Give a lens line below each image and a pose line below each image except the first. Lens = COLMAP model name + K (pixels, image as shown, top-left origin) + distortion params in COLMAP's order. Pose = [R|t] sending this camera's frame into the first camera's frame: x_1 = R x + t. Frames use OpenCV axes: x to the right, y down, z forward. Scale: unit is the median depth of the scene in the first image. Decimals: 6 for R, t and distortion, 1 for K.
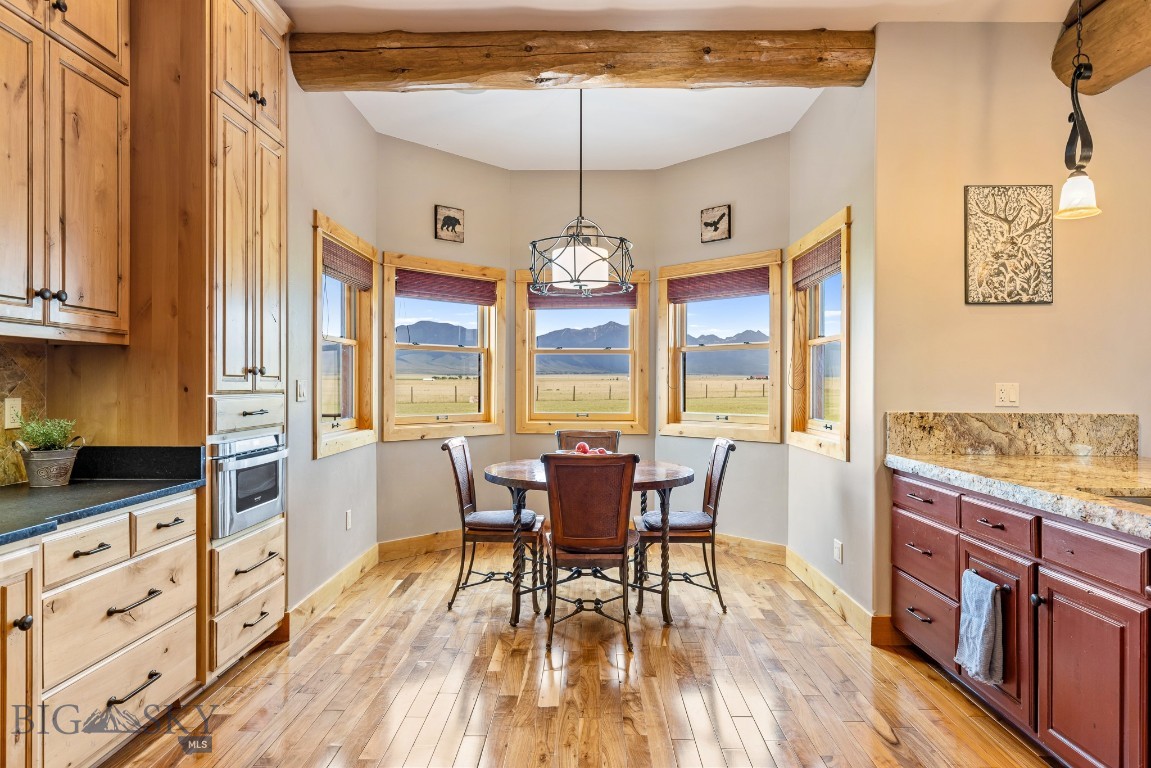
lens RADIAL K [[679.8, 0, 572.8], [0, 679.8, 384.8], [0, 0, 1]] dist [-0.000588, 0.000252]
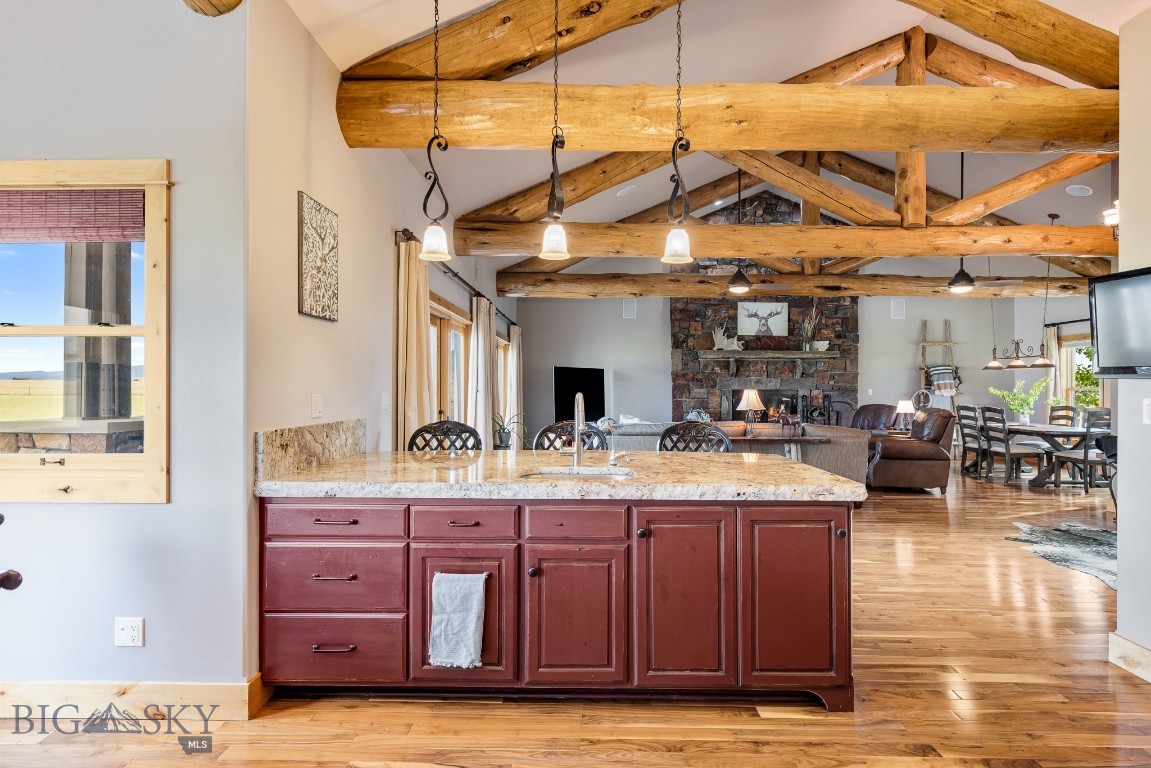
lens RADIAL K [[623.0, 0, 572.1], [0, 623.0, 389.0], [0, 0, 1]] dist [-0.007018, 0.000453]
pose [[0.008061, -0.004713, 0.999956, -0.303586], [0.000190, 0.999989, 0.004712, -0.015849], [-0.999967, 0.000152, 0.008061, 0.613263]]
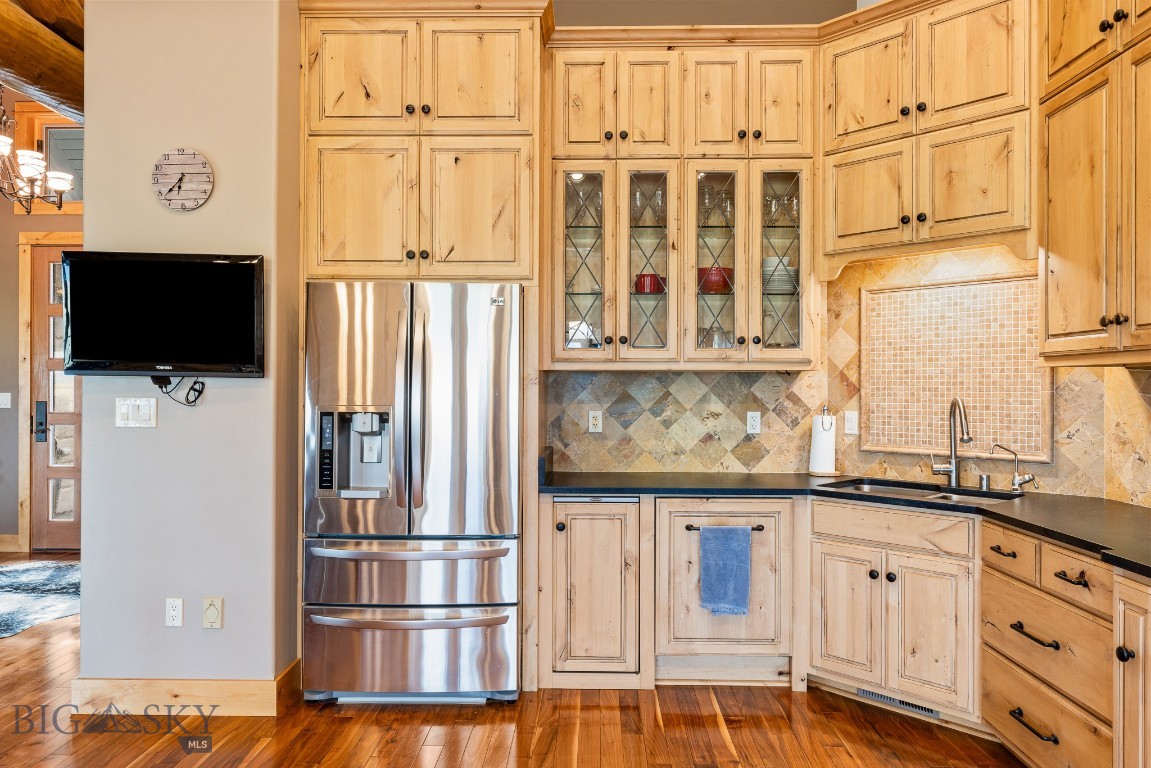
lens RADIAL K [[787.6, 0, 575.5], [0, 787.6, 381.8], [0, 0, 1]] dist [0.002272, 0.000040]
pose [[-0.999940, -0.006333, 0.008945, -0.010517], [-0.006362, 0.999975, -0.003194, -0.018852], [-0.008924, -0.003251, -0.999955, 0.794581]]
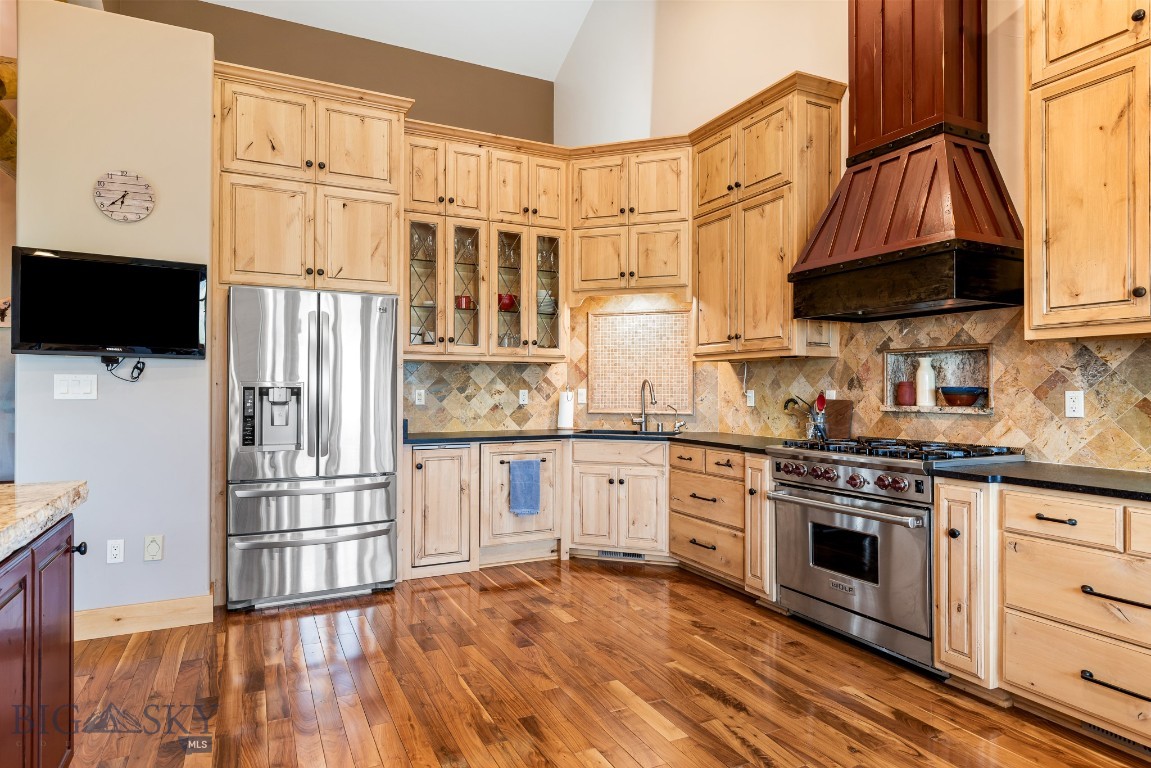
lens RADIAL K [[663.6, 0, 574.8], [0, 663.6, 381.7], [0, 0, 1]] dist [0.007202, -0.003012]
pose [[-0.890314, -0.009566, -0.455246, 0.337097], [-0.006379, 0.999943, -0.008538, 0.015823], [0.455302, -0.004698, -0.890325, 1.030008]]
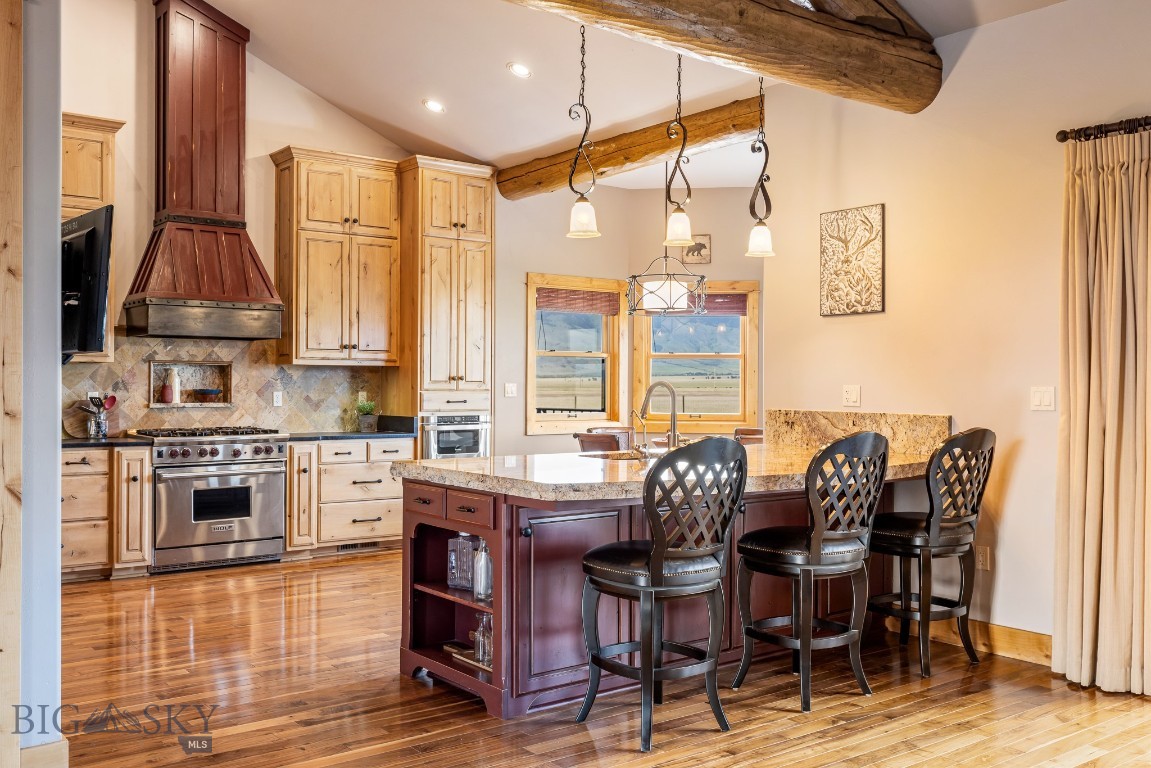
lens RADIAL K [[1042.9, 0, 577.3], [0, 1042.9, 385.9], [0, 0, 1]] dist [0.008334, 0.000000]
pose [[0.623566, 0.000540, -0.781770, 1.715973], [-0.006350, 0.999970, -0.004374, 0.008767], [0.781745, 0.007691, 0.623551, -0.423756]]
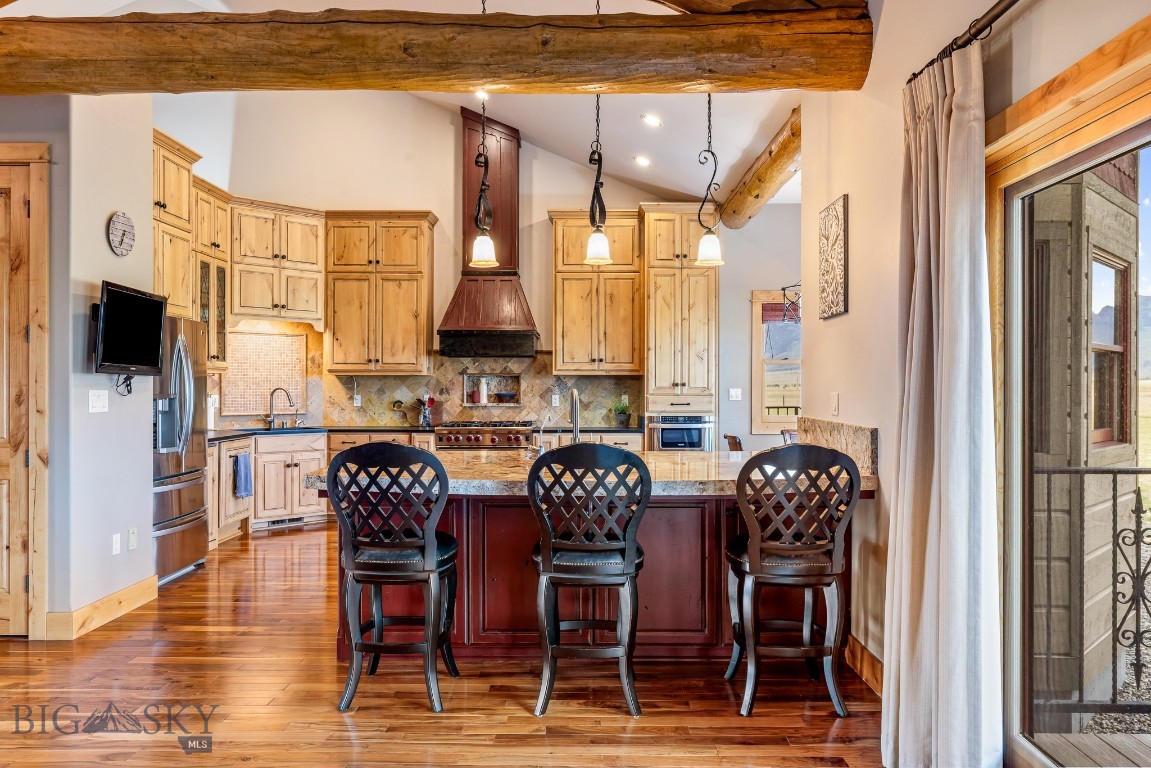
lens RADIAL K [[811.0, 0, 576.5], [0, 811.0, 382.7], [0, 0, 1]] dist [-0.005359, -0.000173]
pose [[0.006601, -0.006779, -0.999955, 1.897749], [-0.005261, 0.999963, -0.006814, -0.006202], [0.999964, 0.005305, 0.006565, 0.603340]]
